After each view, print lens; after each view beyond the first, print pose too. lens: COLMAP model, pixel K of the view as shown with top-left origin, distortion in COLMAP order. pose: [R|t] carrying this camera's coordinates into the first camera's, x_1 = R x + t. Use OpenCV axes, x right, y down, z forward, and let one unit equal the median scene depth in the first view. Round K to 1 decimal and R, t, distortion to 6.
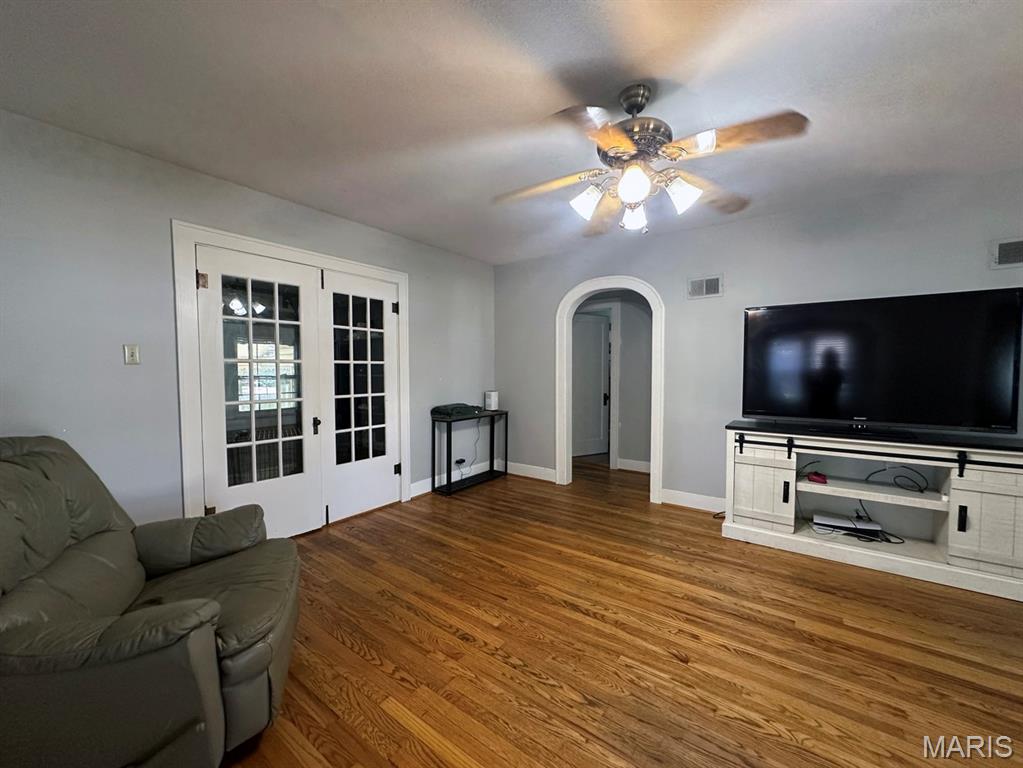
lens RADIAL K [[408.1, 0, 512.7], [0, 408.1, 385.5], [0, 0, 1]] dist [-0.003663, 0.000716]
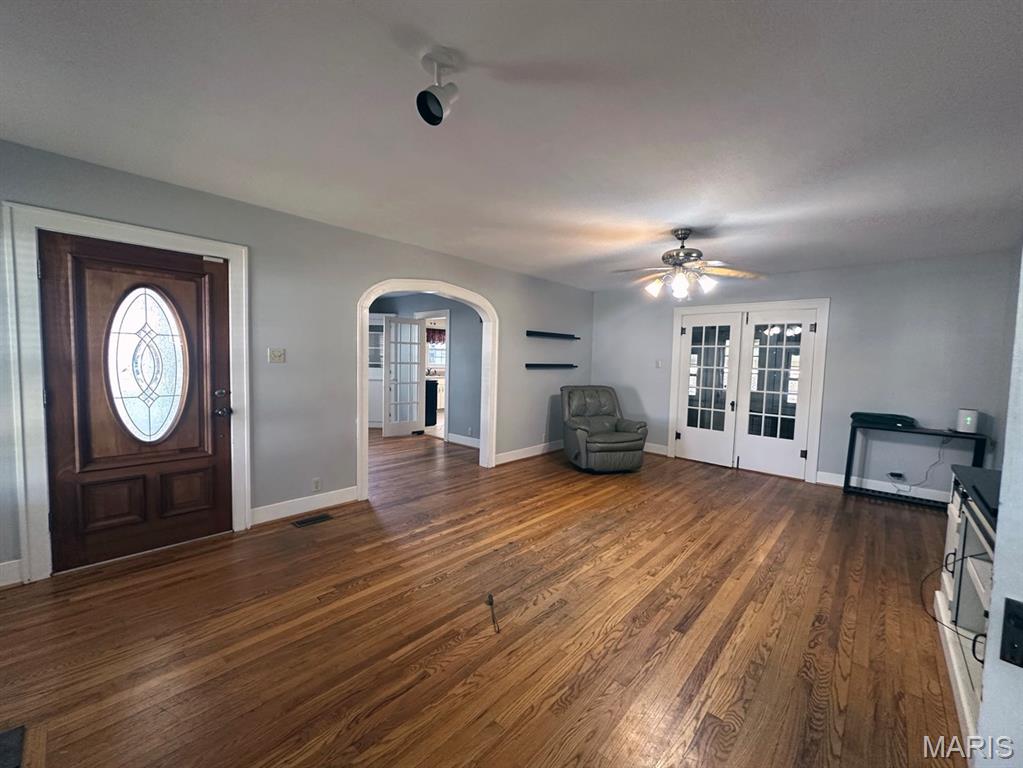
lens RADIAL K [[408.1, 0, 510.7], [0, 408.1, 385.4], [0, 0, 1]] dist [-0.003663, 0.000716]
pose [[-0.106328, 0.062100, -0.992390, 1.225063], [-0.069212, 0.995165, 0.069690, -0.038844], [0.991919, 0.076096, -0.101516, 0.233741]]
